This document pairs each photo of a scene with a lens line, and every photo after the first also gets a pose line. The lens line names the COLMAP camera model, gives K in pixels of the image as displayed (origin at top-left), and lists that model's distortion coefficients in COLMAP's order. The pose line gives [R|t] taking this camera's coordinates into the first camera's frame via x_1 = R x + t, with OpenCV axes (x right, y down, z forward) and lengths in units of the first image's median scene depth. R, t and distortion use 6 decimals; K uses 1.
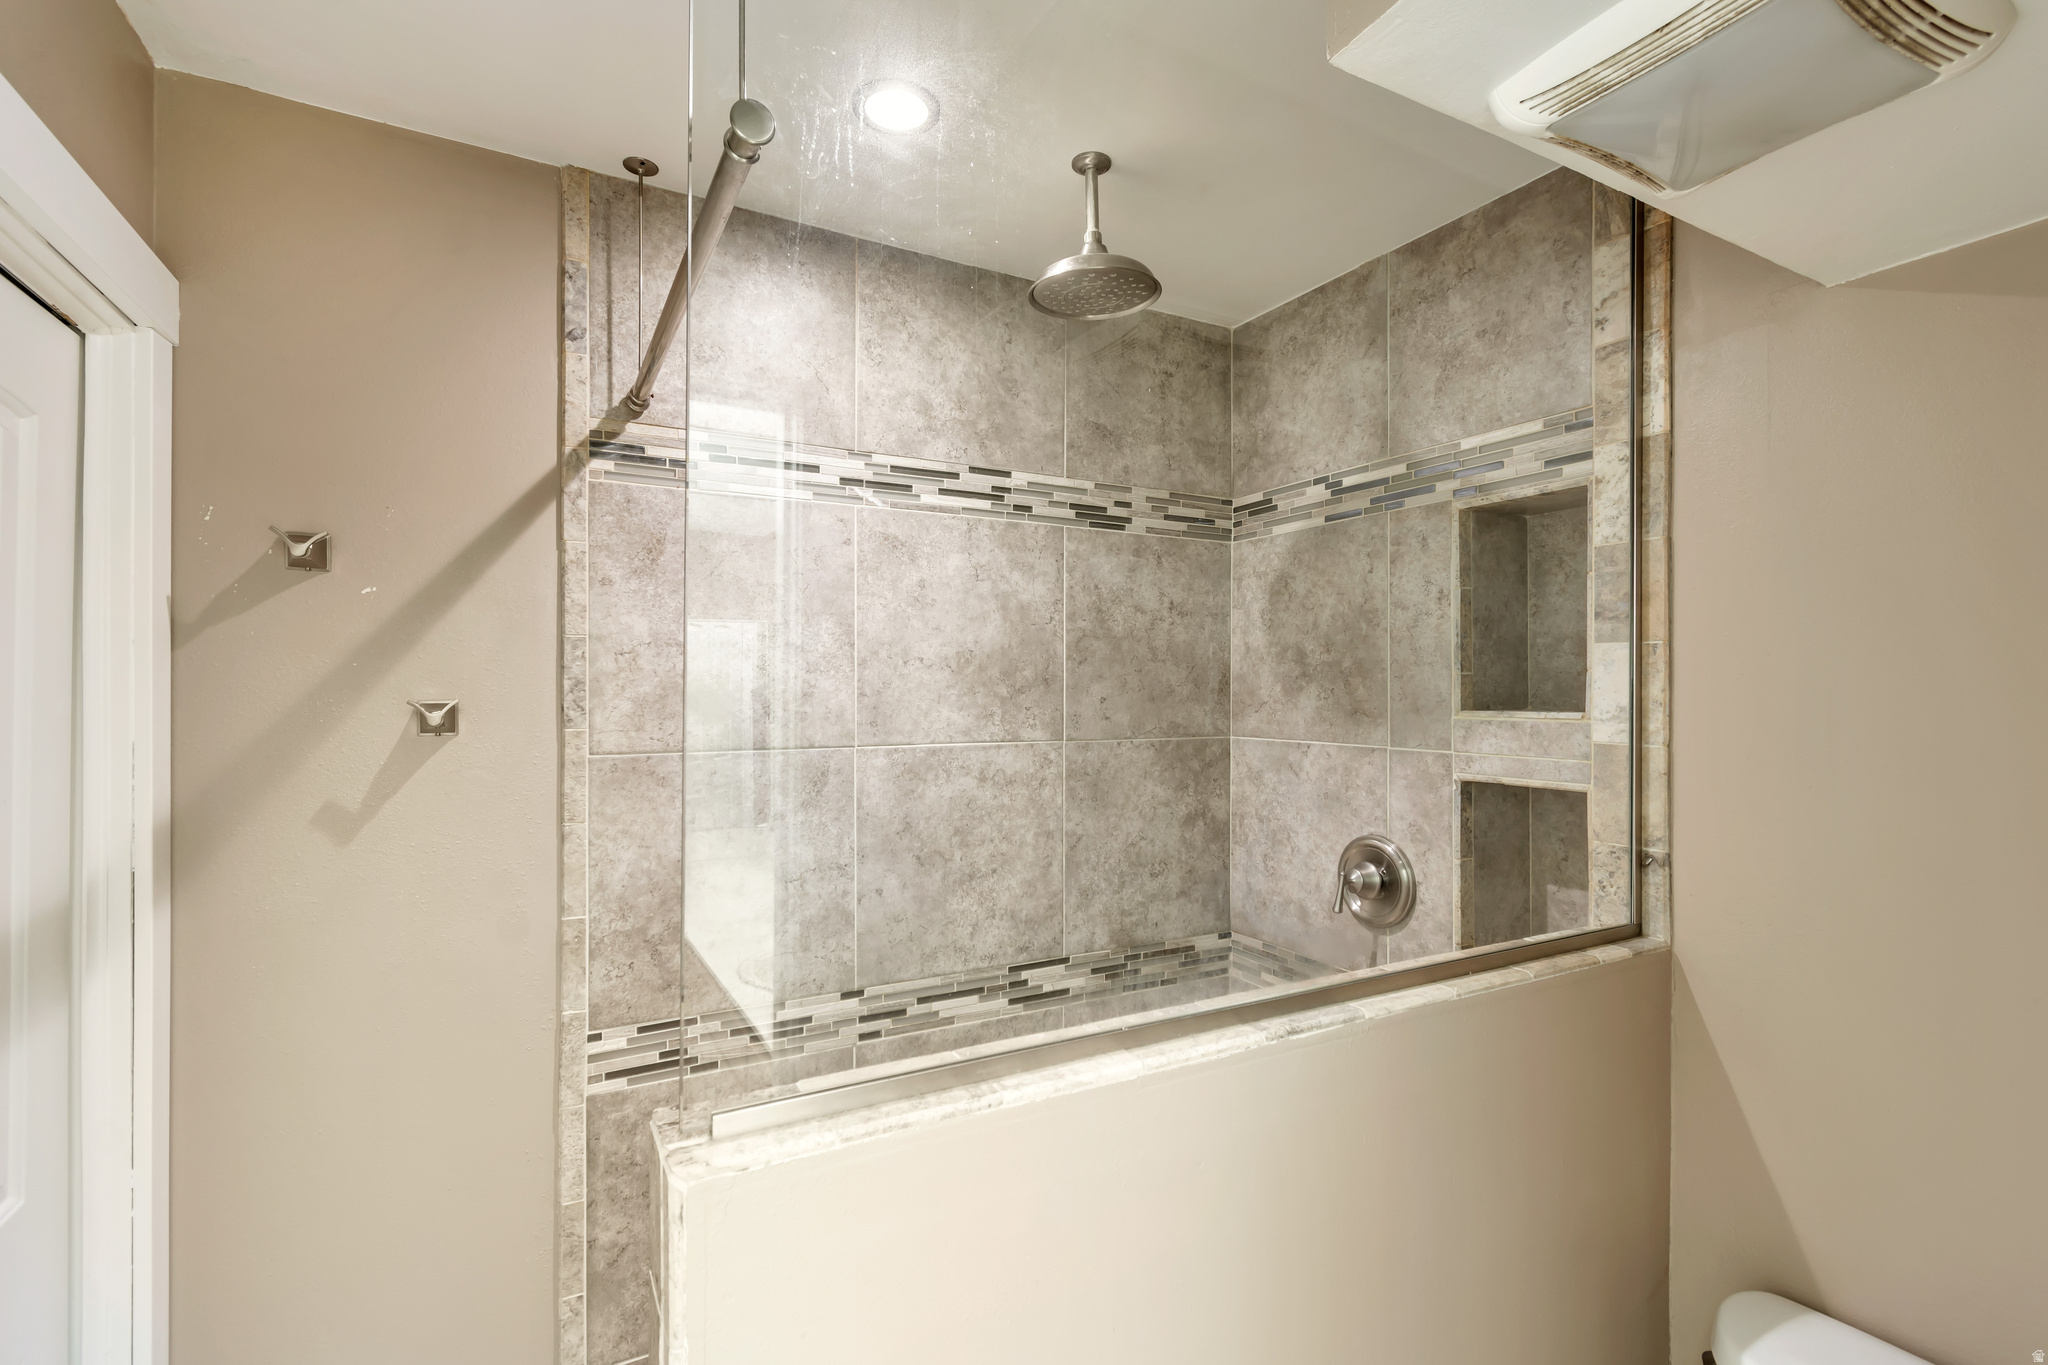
lens RADIAL K [[939.6, 0, 1021.9], [0, 939.6, 678.2], [0, 0, 1]] dist [-0.002855, 0.000172]
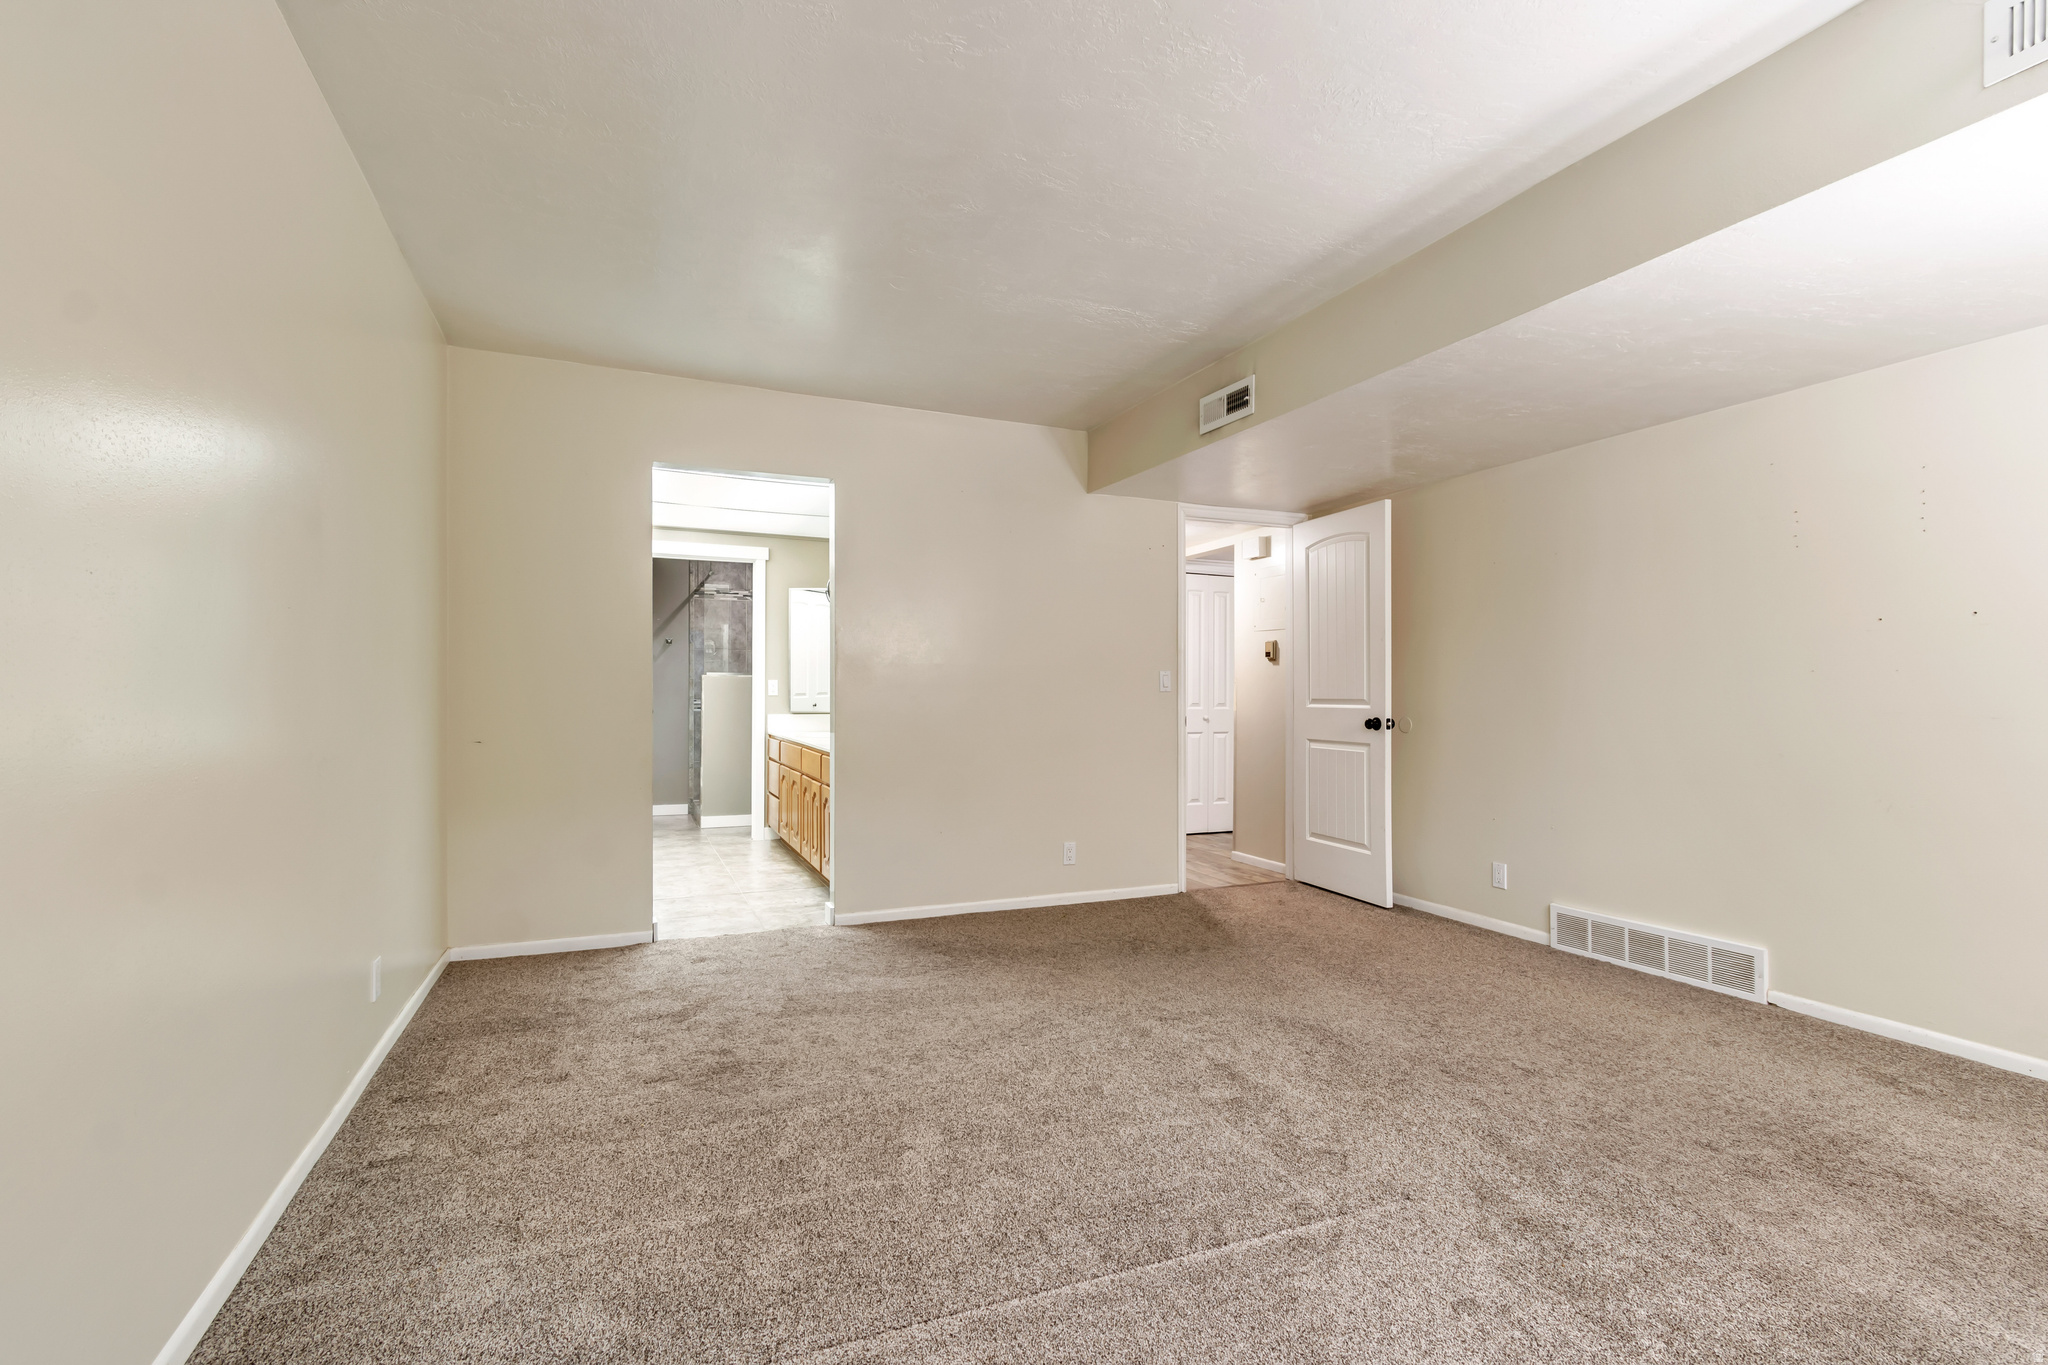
lens RADIAL K [[939.6, 0, 1026.8], [0, 939.6, 683.4], [0, 0, 1]] dist [-0.002855, 0.000172]
pose [[0.995331, -0.003356, -0.096458, 1.991609], [0.003204, 0.999993, -0.001737, 0.298740], [0.096463, 0.001420, 0.995336, -4.257354]]
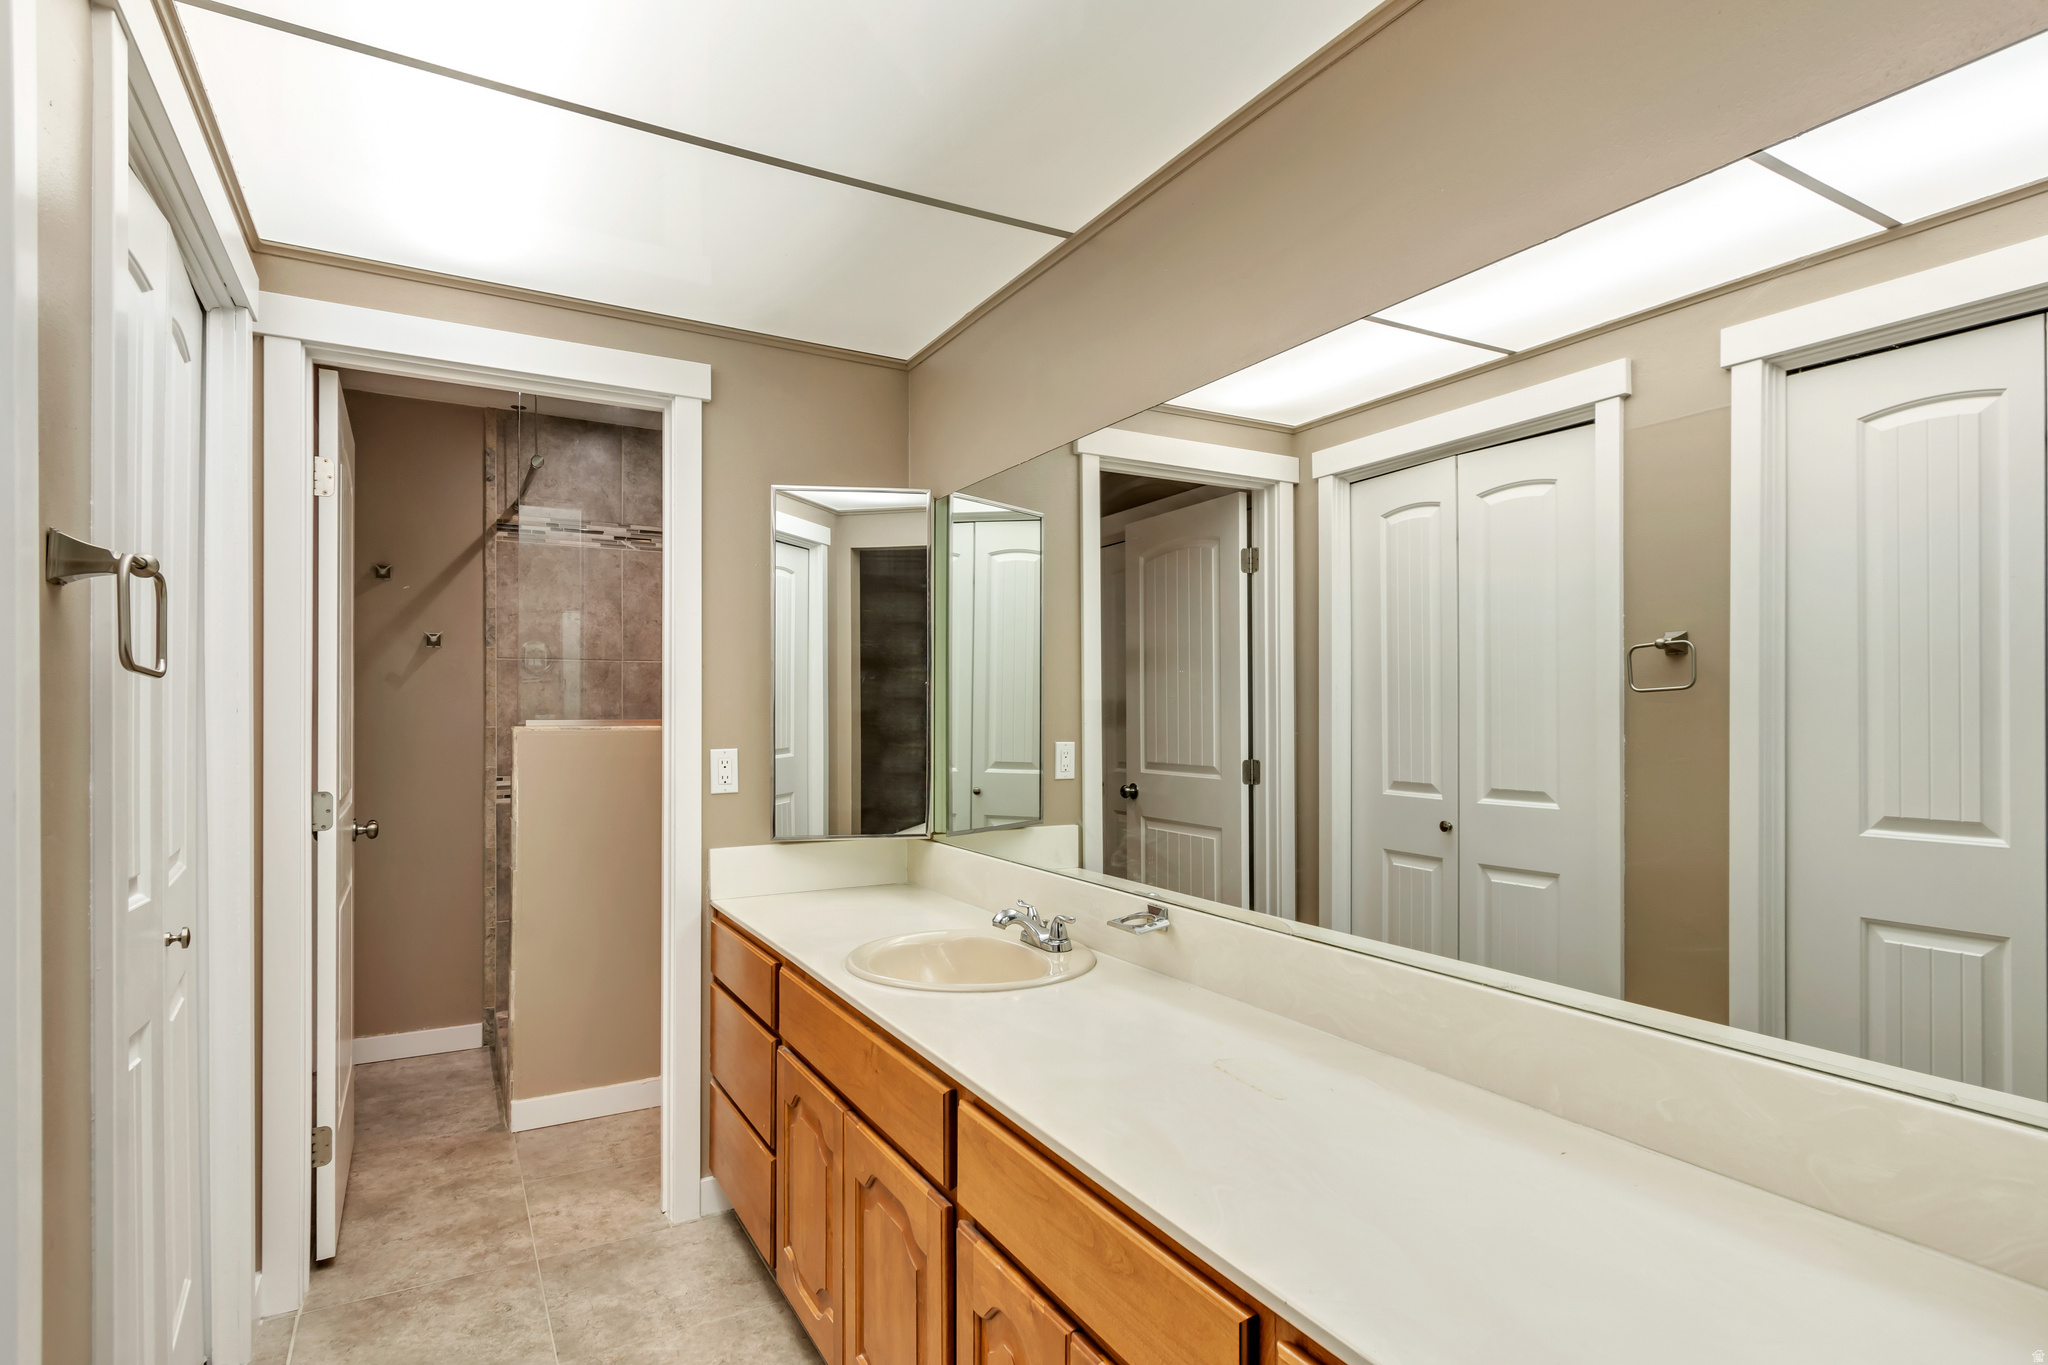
lens RADIAL K [[1031.4, 0, 1023.2], [0, 1031.4, 697.5], [0, 0, 1]] dist [-0.012621, -0.000006]
pose [[0.999765, -0.003758, 0.021365, 0.794838], [0.003791, 0.999992, -0.001510, 0.188637], [-0.021359, 0.001591, 0.999771, -1.587405]]
